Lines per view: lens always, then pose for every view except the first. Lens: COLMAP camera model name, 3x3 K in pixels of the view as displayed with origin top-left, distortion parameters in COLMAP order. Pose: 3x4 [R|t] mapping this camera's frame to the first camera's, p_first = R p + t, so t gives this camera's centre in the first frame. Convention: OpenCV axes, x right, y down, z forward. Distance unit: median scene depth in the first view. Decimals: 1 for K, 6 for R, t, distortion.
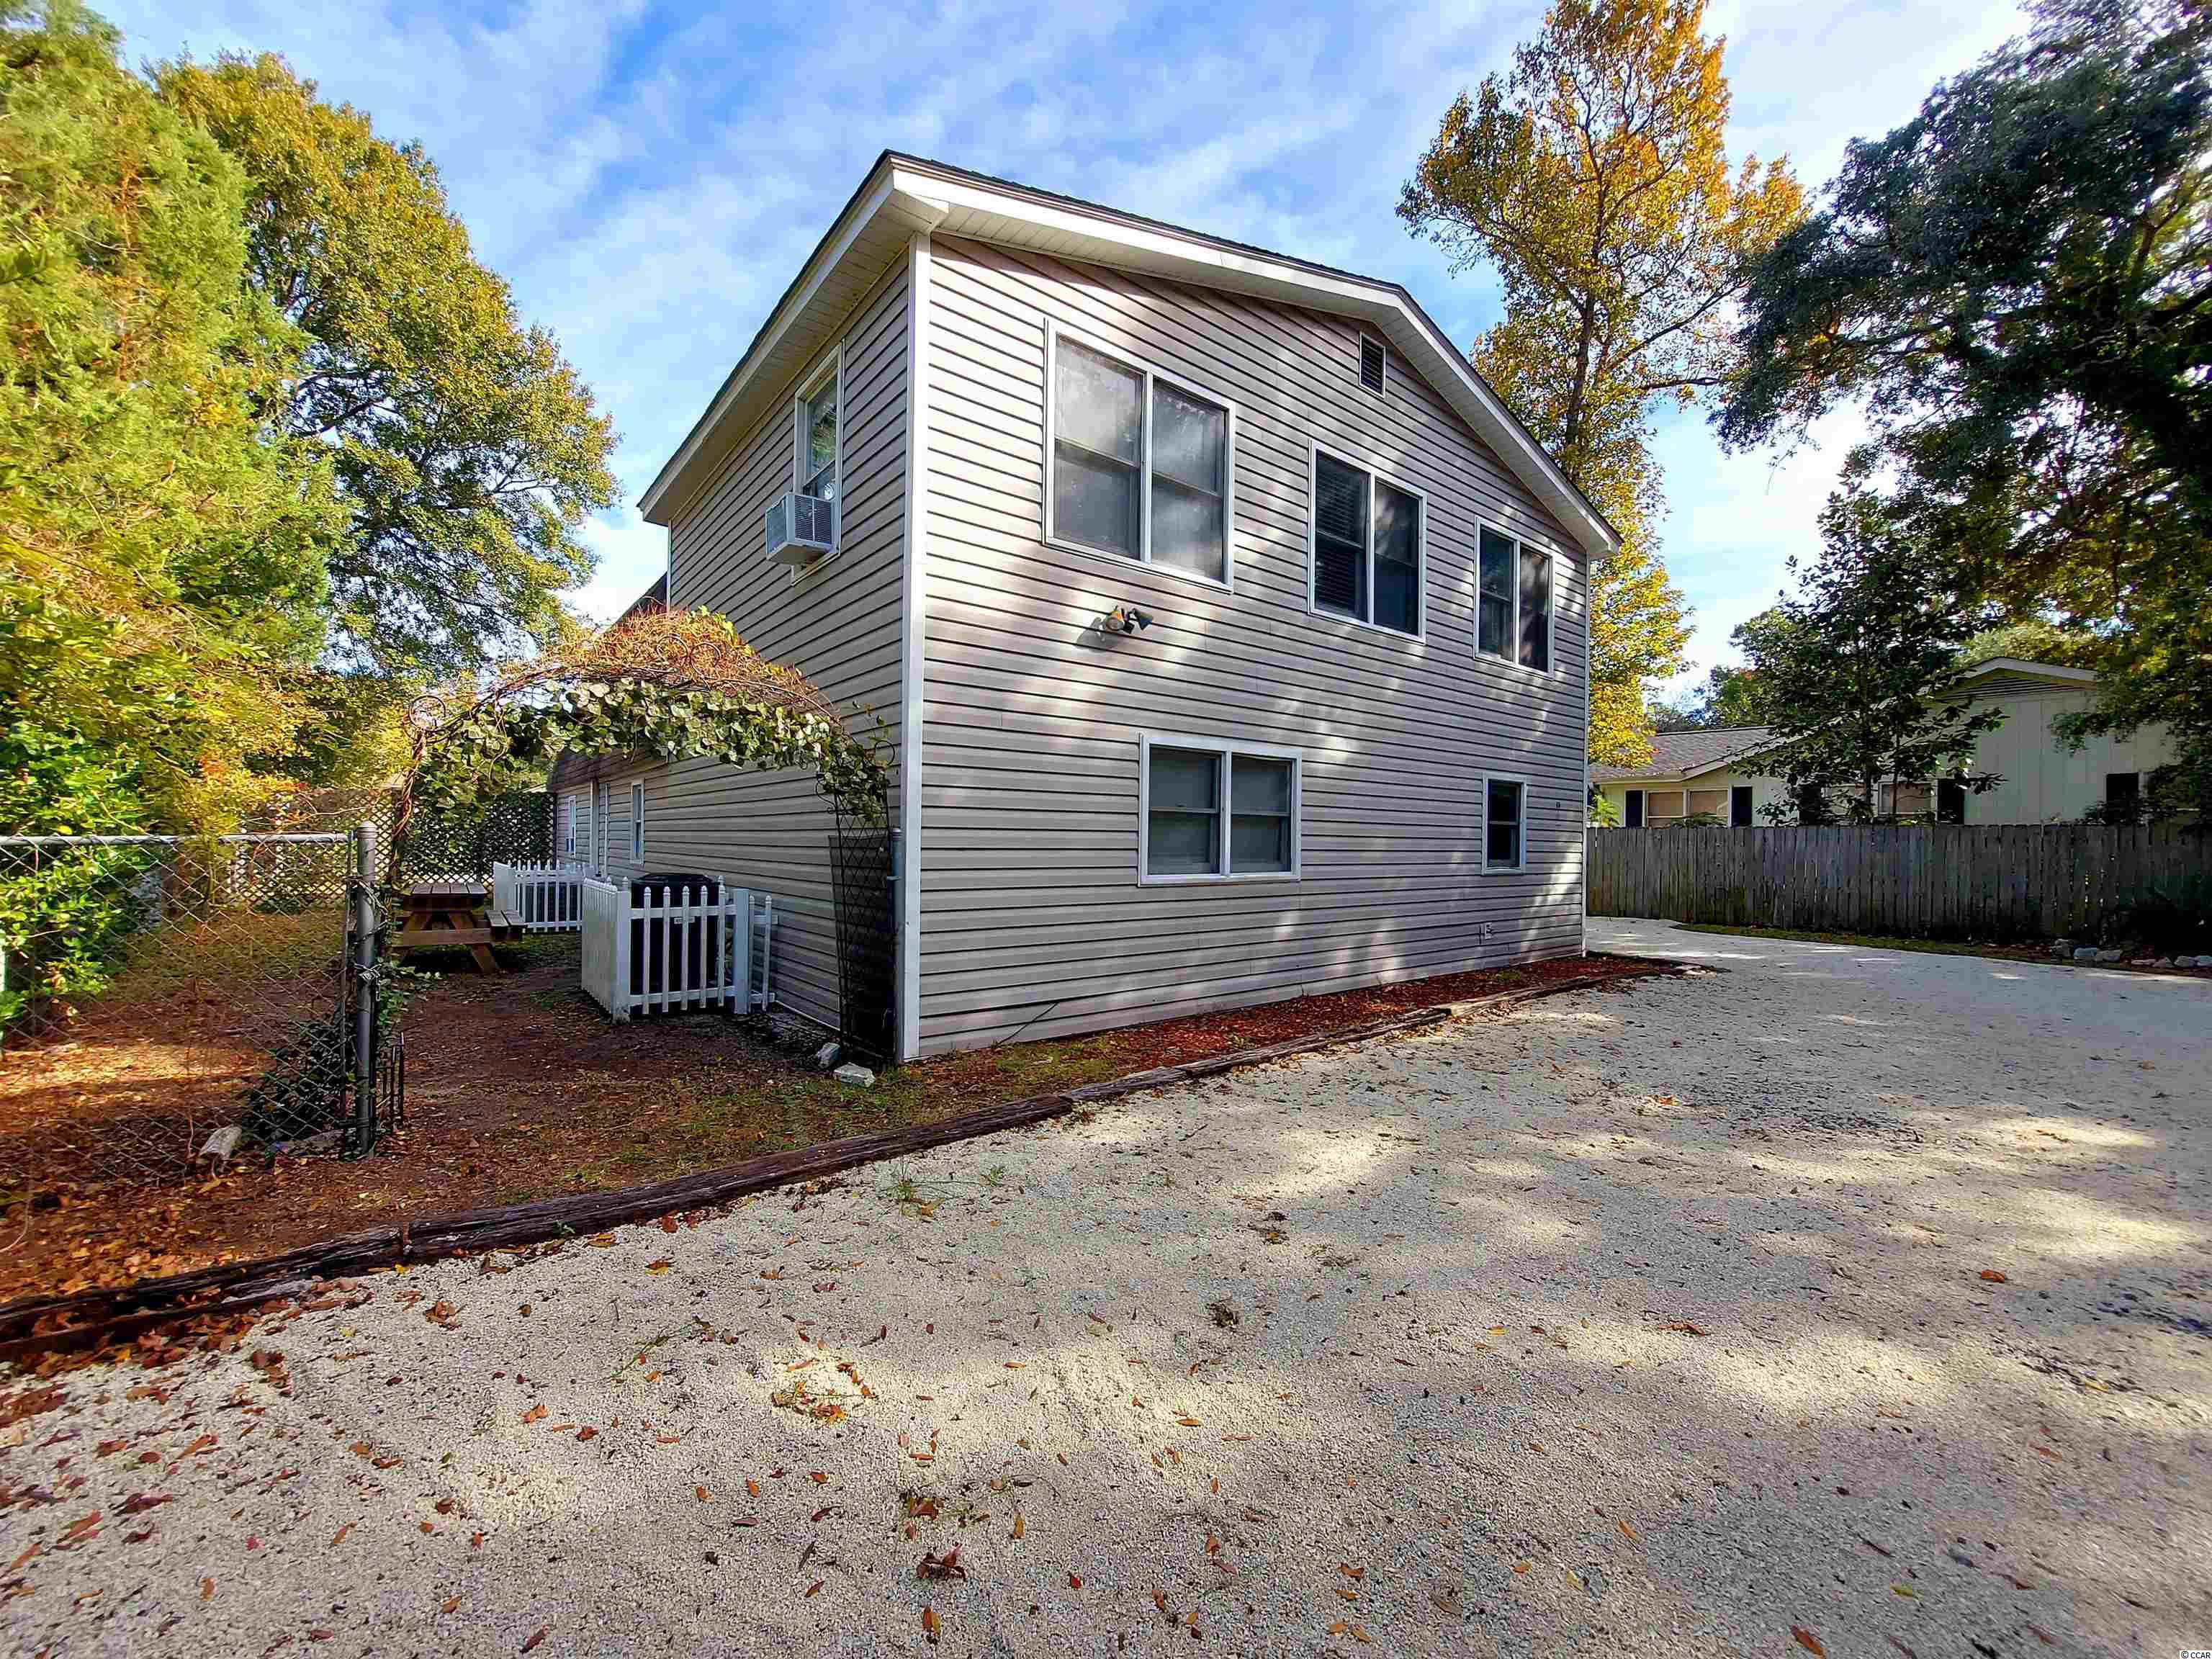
lens RADIAL K [[878.5, 0, 1106.0], [0, 878.5, 829.5], [0, 0, 1]] dist [-0.004026, -0.000455]
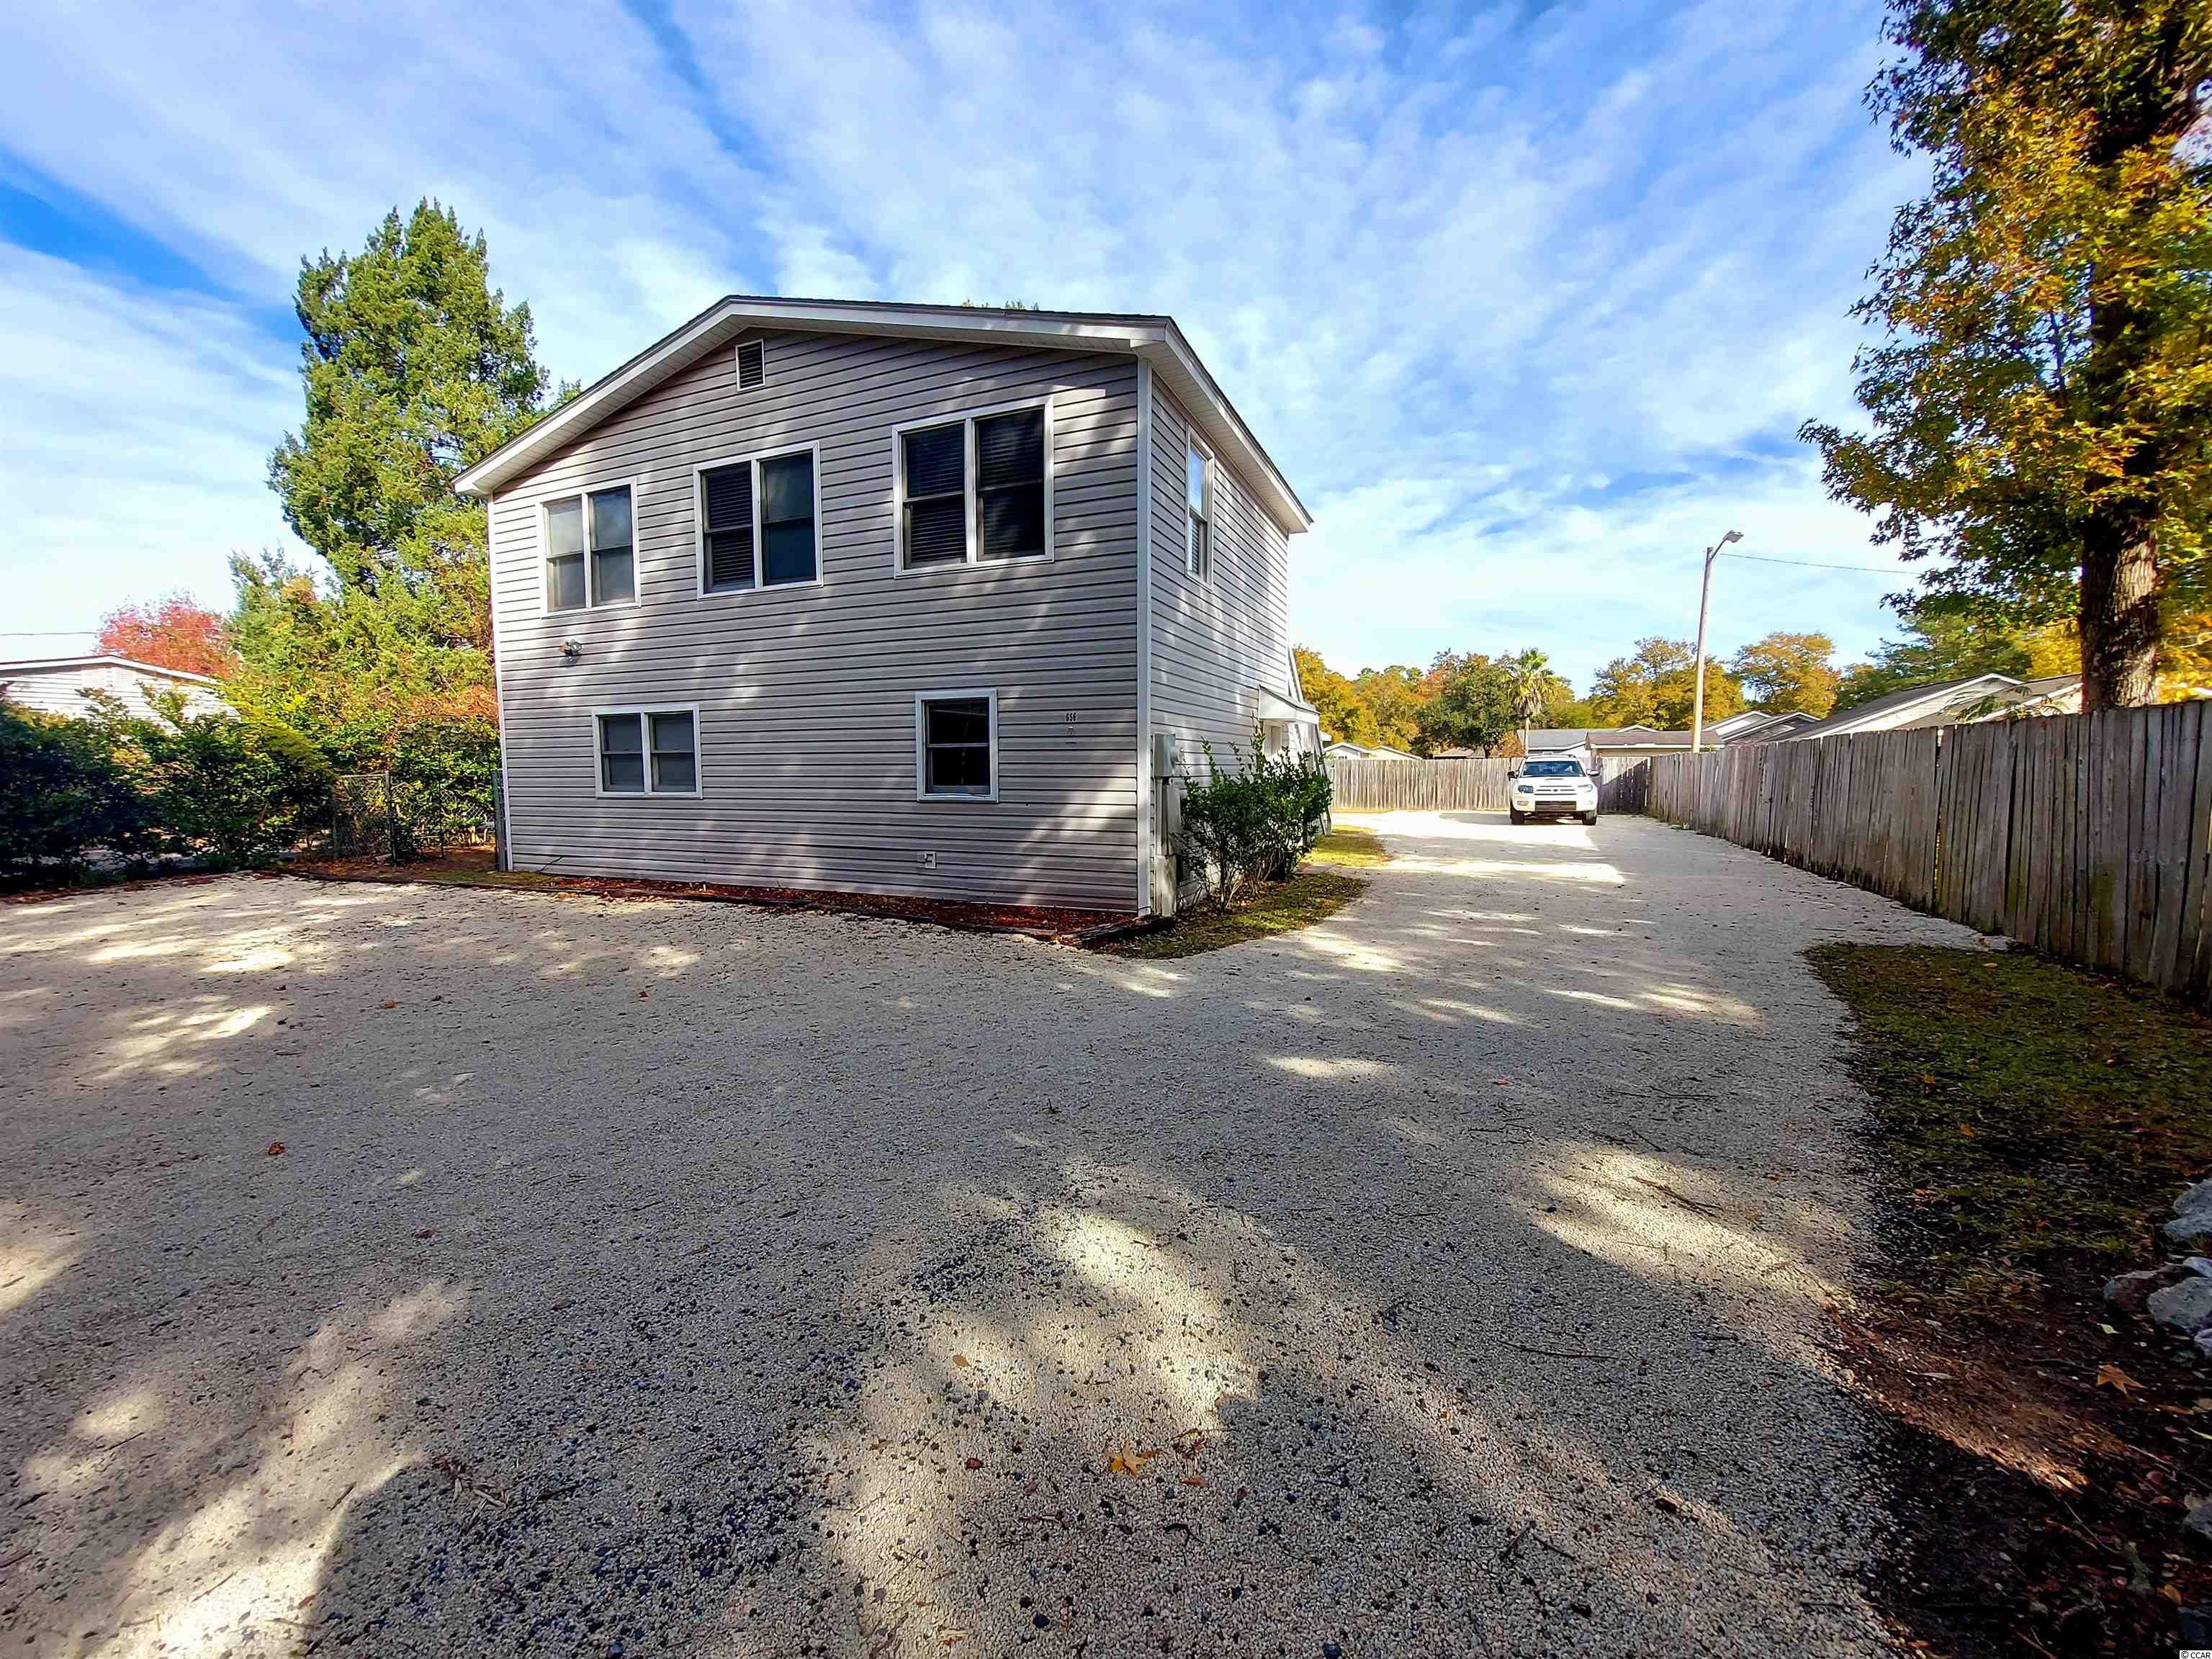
lens RADIAL K [[878.5, 0, 1106.0], [0, 878.5, 829.5], [0, 0, 1]] dist [-0.004026, -0.000455]
pose [[0.470857, 0.047402, -0.880935, 1.695324], [0.023156, 0.997547, 0.066054, 0.029532], [0.881906, -0.051501, 0.468604, 0.889614]]
